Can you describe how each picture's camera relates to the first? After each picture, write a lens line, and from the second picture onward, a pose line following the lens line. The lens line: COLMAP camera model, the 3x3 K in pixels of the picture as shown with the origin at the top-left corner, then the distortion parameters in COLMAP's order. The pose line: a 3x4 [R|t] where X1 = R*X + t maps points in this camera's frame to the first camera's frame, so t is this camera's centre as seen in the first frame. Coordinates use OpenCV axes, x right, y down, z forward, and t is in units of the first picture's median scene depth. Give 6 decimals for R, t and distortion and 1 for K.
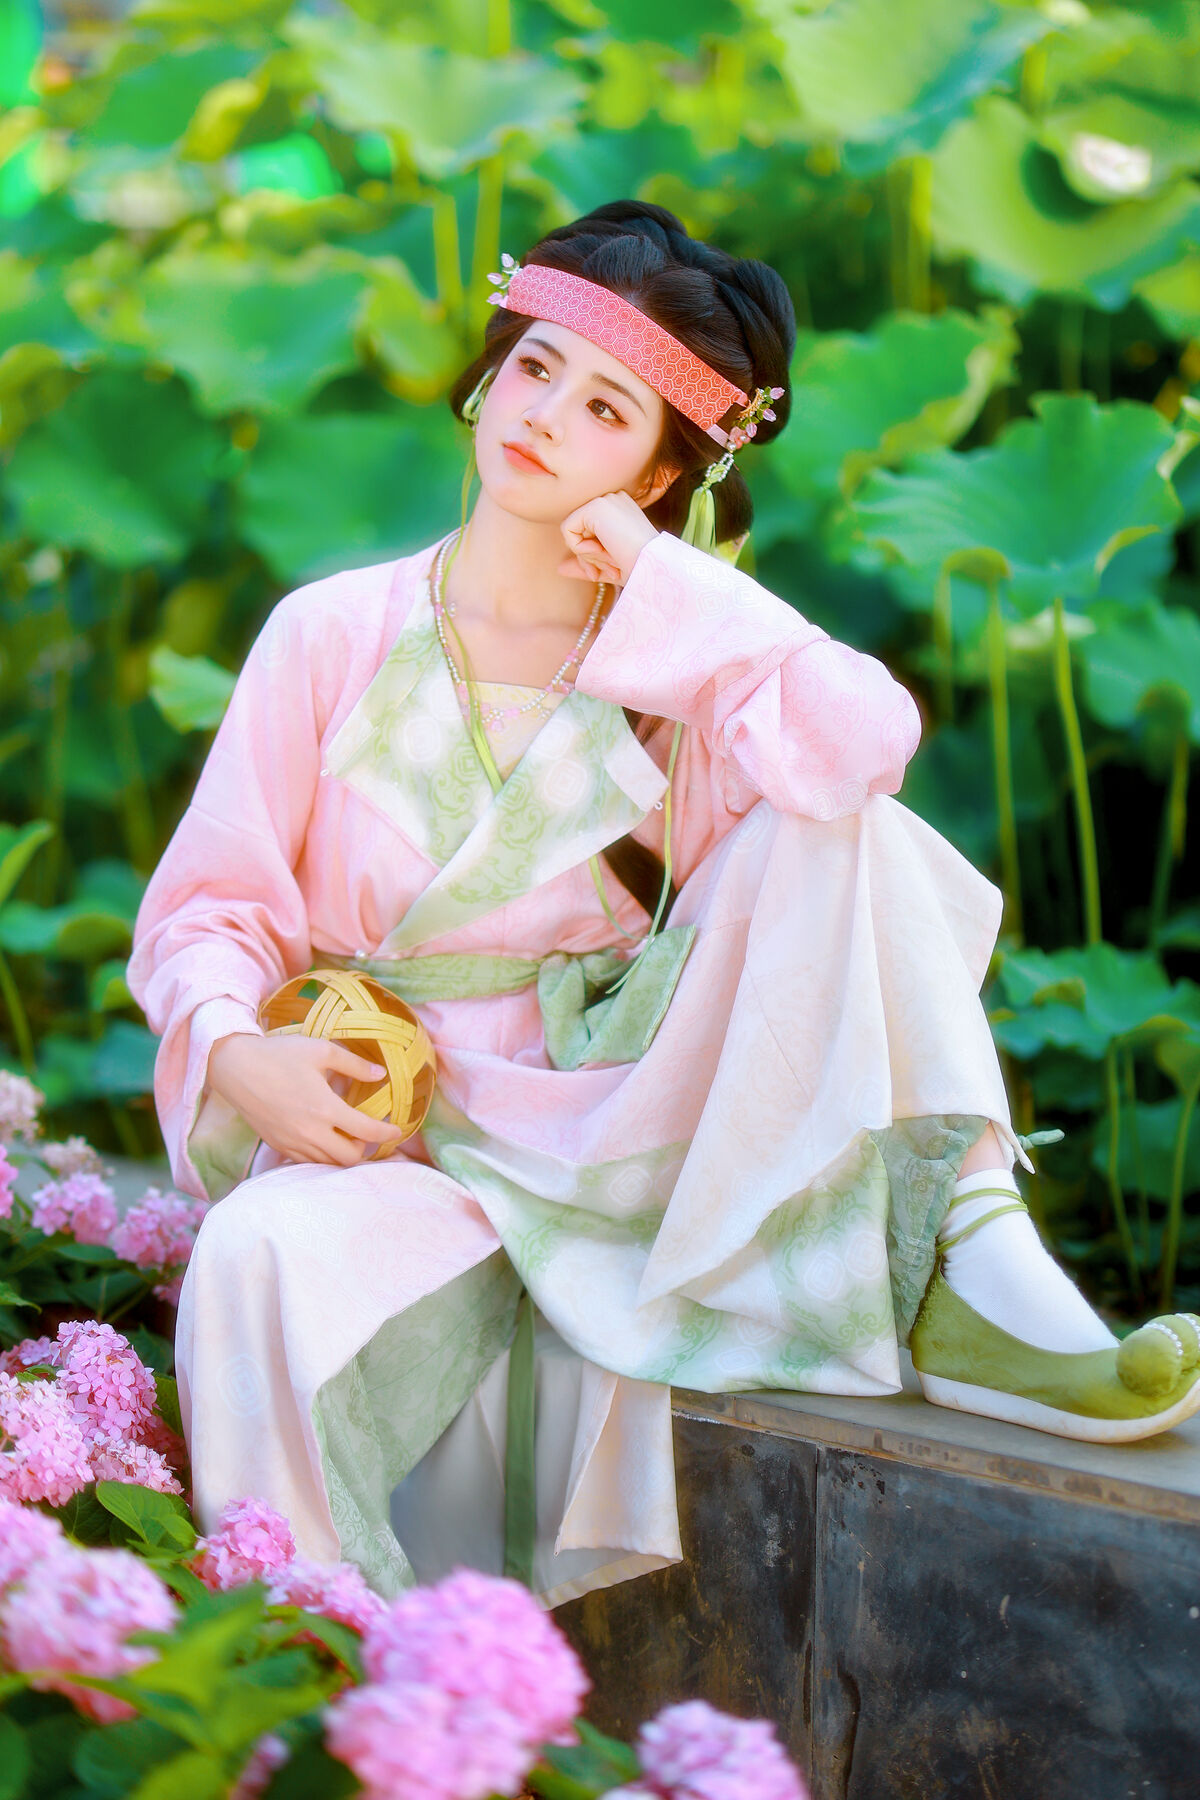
lens RADIAL K [[4487.0, 0, 599.1], [0, 4487.0, 902.7], [0, 0, 1]] dist [-0.022961, 0.000000]
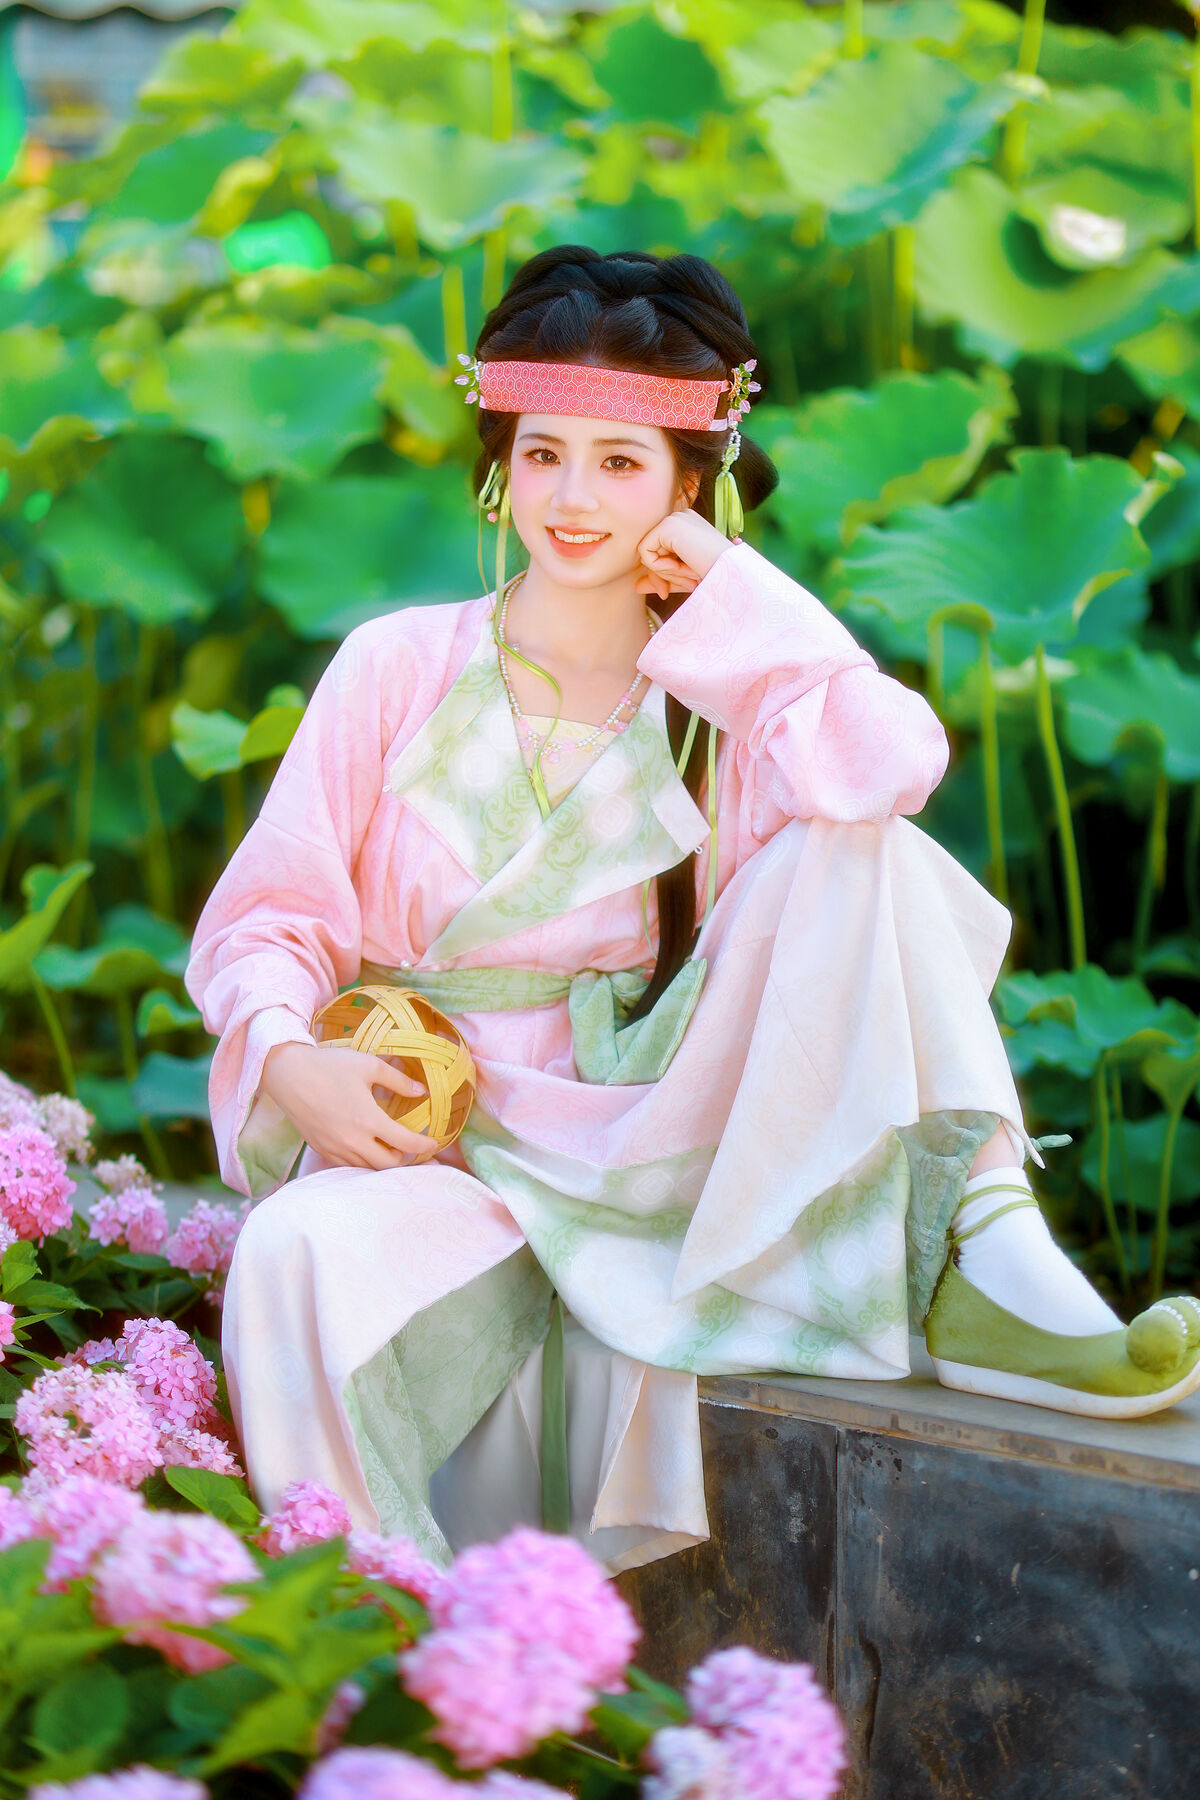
lens RADIAL K [[4487.0, 0, 597.4], [0, 4487.0, 890.2], [0, 0, 1]] dist [-0.022961, 0.000000]
pose [[0.999910, -0.009796, 0.009169, -0.017289], [0.009977, 0.999753, -0.019873, 0.013968], [-0.008972, 0.019962, 0.999760, -0.070798]]
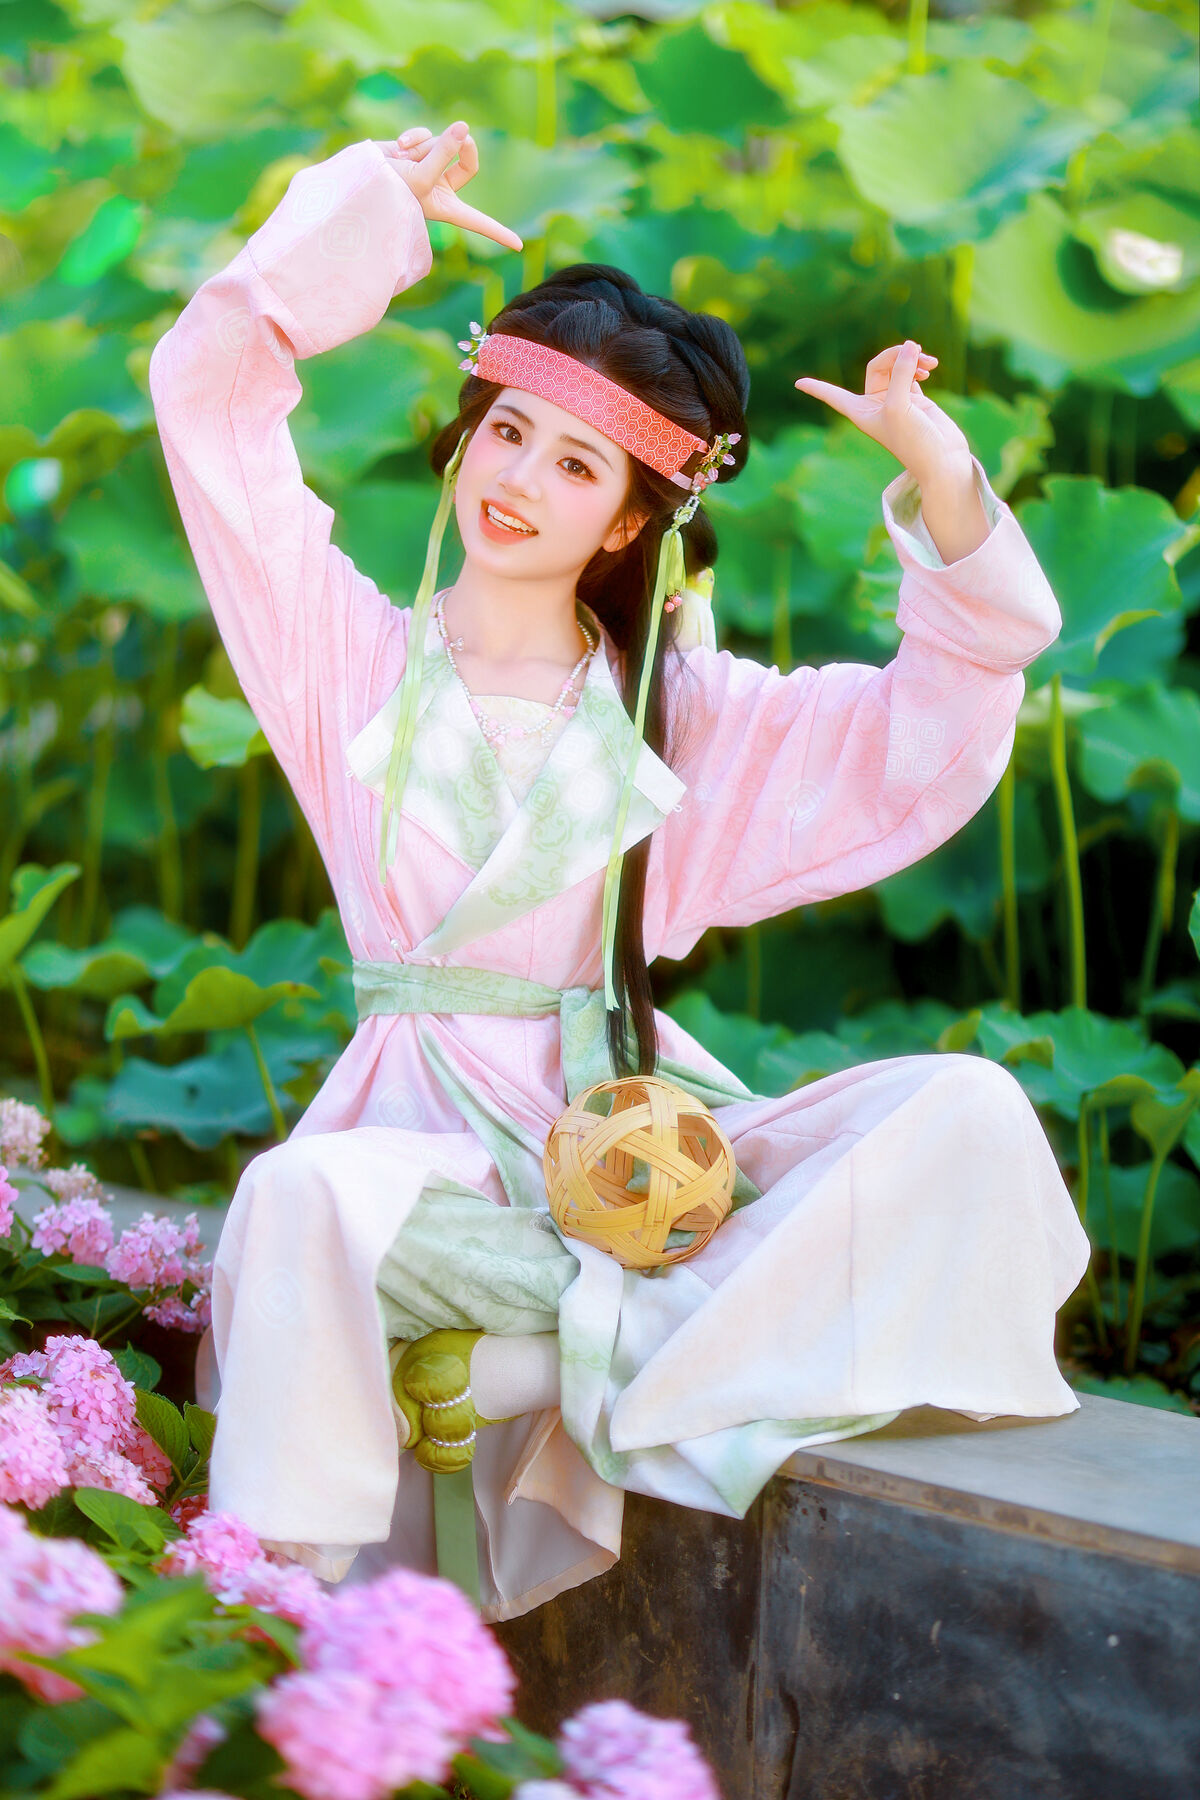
lens RADIAL K [[4487.0, 0, 612.9], [0, 4487.0, 889.1], [0, 0, 1]] dist [-0.022961, 0.000000]
pose [[0.999421, 0.027053, -0.020631, 0.031629], [-0.027493, 0.999394, -0.021352, 0.008638], [0.020041, 0.021906, 0.999559, -0.046707]]
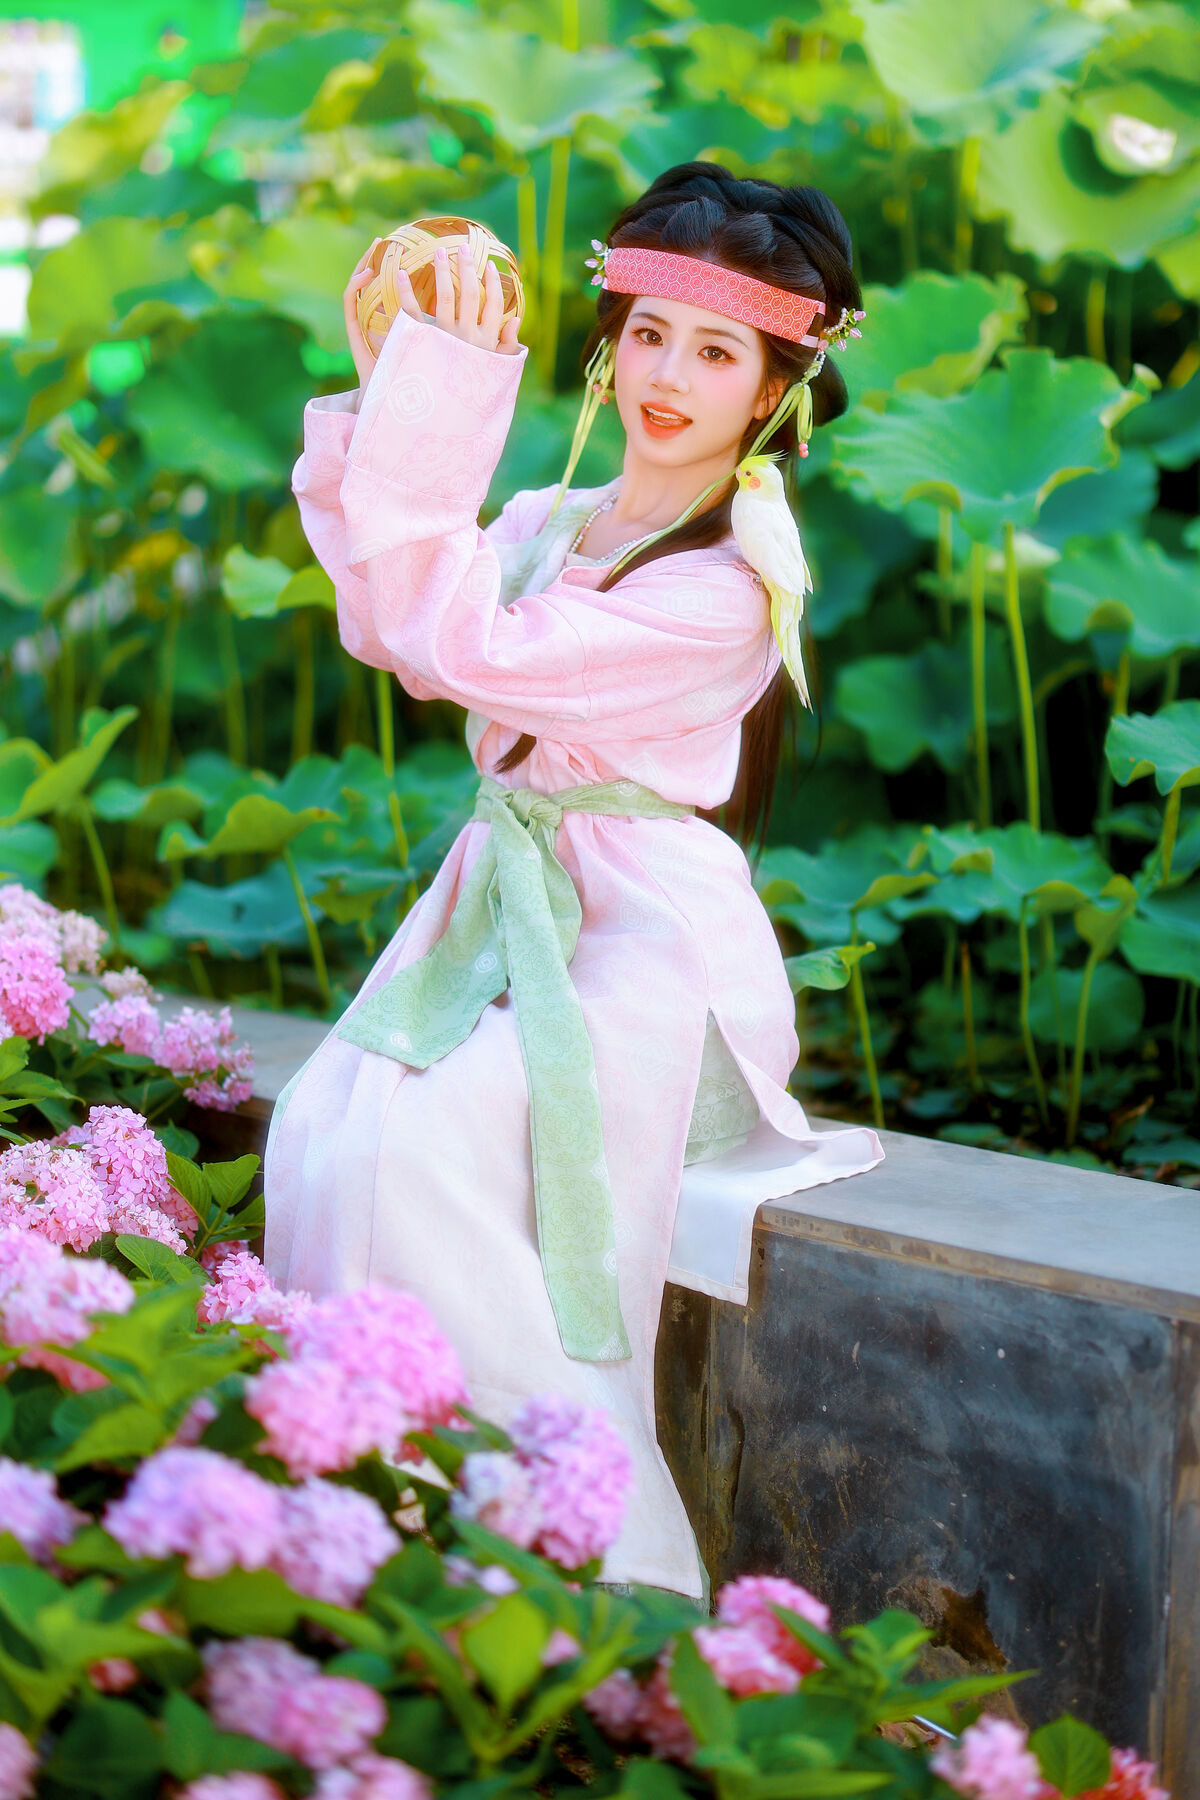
lens RADIAL K [[4487.0, 0, 646.1], [0, 4487.0, 969.5], [0, 0, 1]] dist [-0.022961, 0.000000]
pose [[0.998717, 0.018804, -0.047018, 0.087338], [-0.017684, 0.999552, 0.024132, 0.025567], [0.047451, -0.023270, 0.998602, -0.204414]]
